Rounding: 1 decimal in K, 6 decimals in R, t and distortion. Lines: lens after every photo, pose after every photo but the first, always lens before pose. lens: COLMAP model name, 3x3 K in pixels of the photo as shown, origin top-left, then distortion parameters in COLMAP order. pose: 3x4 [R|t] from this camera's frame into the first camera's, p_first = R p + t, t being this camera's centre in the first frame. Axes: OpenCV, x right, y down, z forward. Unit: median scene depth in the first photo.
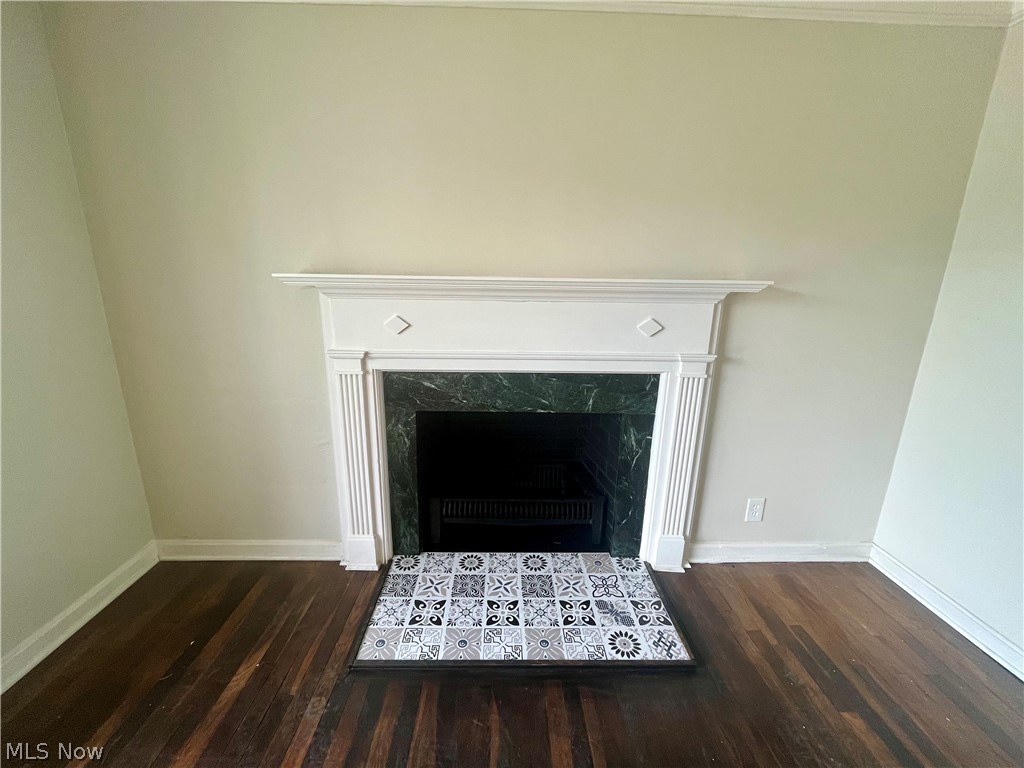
lens RADIAL K [[408.8, 0, 510.7], [0, 408.8, 377.2], [0, 0, 1]] dist [-0.000917, 0.000053]
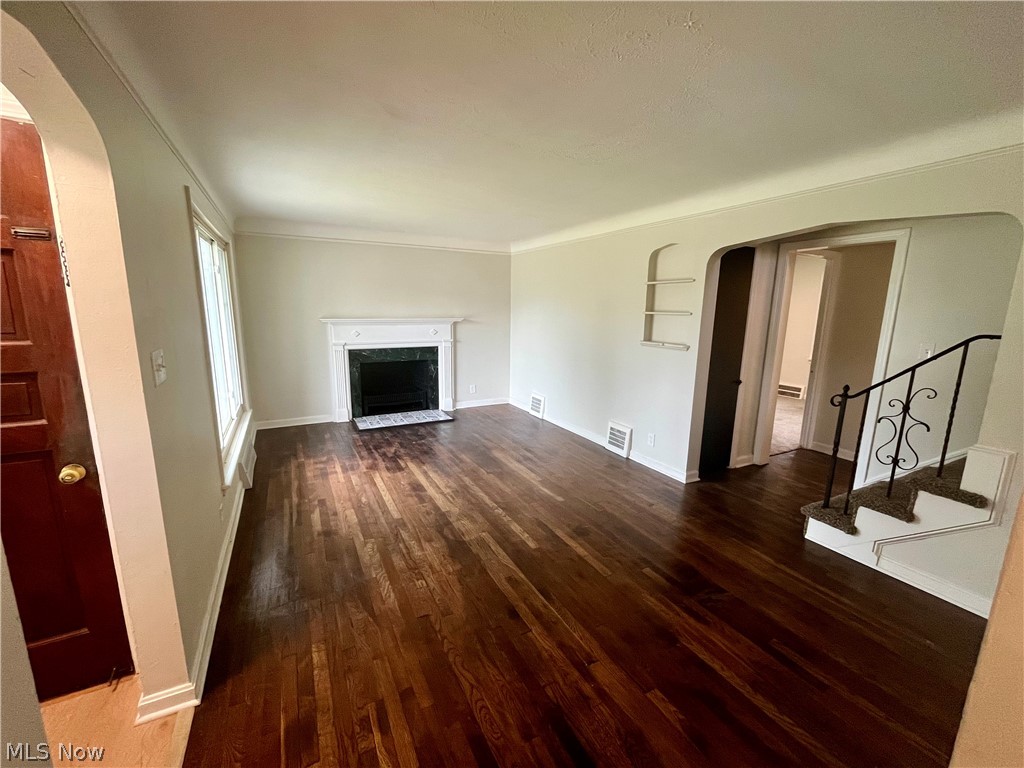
lens RADIAL K [[408.8, 0, 507.5], [0, 408.8, 381.9], [0, 0, 1]] dist [-0.000917, 0.000053]
pose [[0.890607, -0.088591, 0.446061, -0.620139], [0.116069, 0.992638, -0.034599, 0.449598], [-0.439712, 0.082588, 0.894333, -2.130696]]
